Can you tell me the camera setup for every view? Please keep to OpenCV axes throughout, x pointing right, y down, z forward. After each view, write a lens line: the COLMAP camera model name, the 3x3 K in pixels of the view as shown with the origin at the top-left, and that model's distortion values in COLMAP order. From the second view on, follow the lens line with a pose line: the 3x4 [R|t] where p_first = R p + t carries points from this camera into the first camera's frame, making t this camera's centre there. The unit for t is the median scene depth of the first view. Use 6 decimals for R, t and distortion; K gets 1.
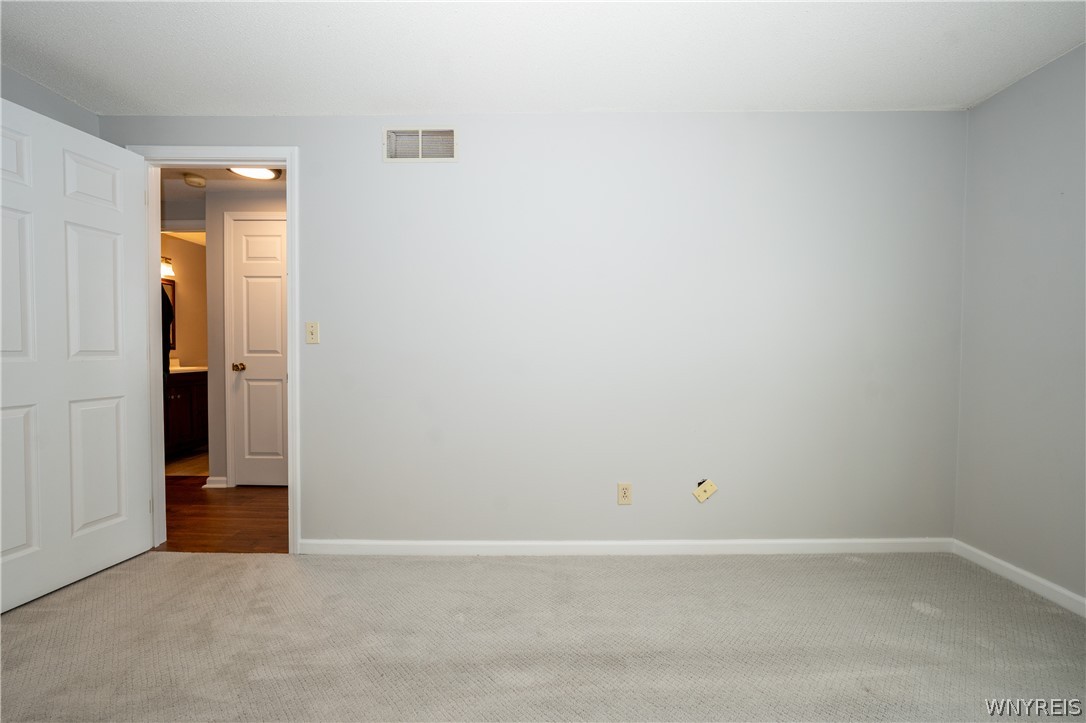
lens RADIAL K [[428.0, 0, 539.8], [0, 428.0, 360.1], [0, 0, 1]] dist [-0.020733, 0.007034]
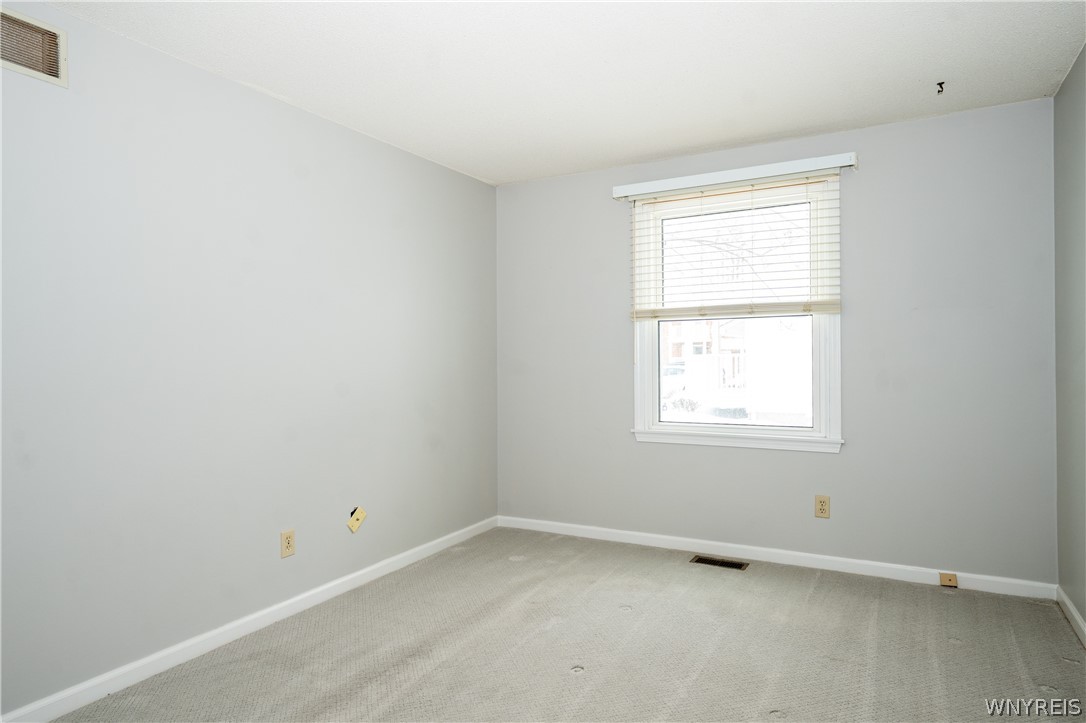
lens RADIAL K [[650.5, 0, 539.4], [0, 650.5, 361.9], [0, 0, 1]] dist [0.024685, 0.001579]
pose [[0.476188, -0.001881, 0.879342, -0.728208], [0.030417, 0.999435, -0.014334, -0.017281], [-0.878817, 0.033572, 0.475976, -0.083439]]
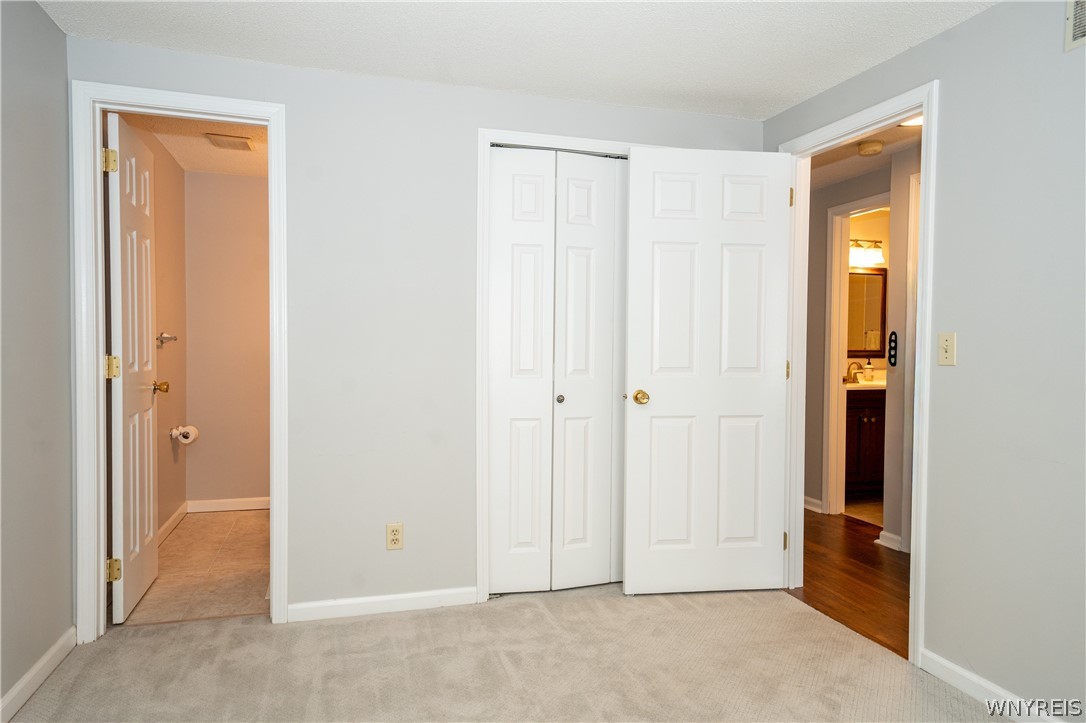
lens RADIAL K [[696.9, 0, 552.2], [0, 696.9, 360.8], [0, 0, 1]] dist [0.029385, 0.002285]
pose [[0.310306, 0.024665, -0.950317, 0.337883], [-0.029616, 0.999429, 0.016270, -0.046431], [0.950175, 0.023096, 0.310859, 0.058738]]
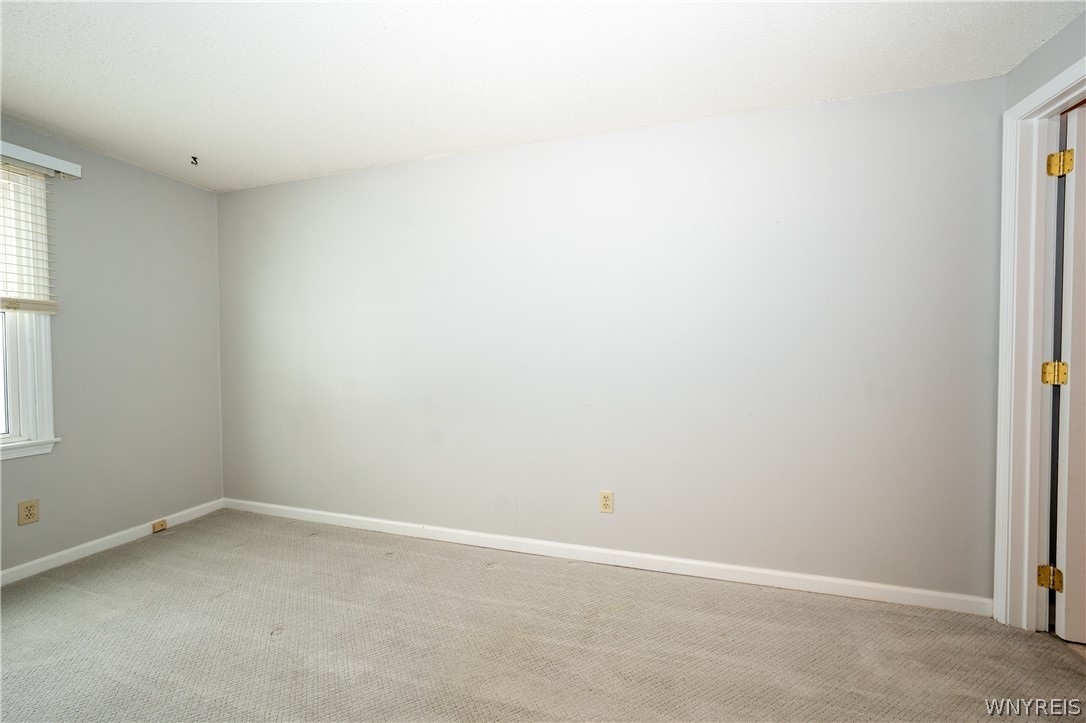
lens RADIAL K [[442.2, 0, 543.0], [0, 442.2, 361.5], [0, 0, 1]] dist [-0.015380, 0.000047]
pose [[-0.958748, -0.004803, 0.284218, -0.455619], [0.011044, 0.998473, 0.054128, -0.063249], [-0.284044, 0.055034, -0.957231, 0.686158]]
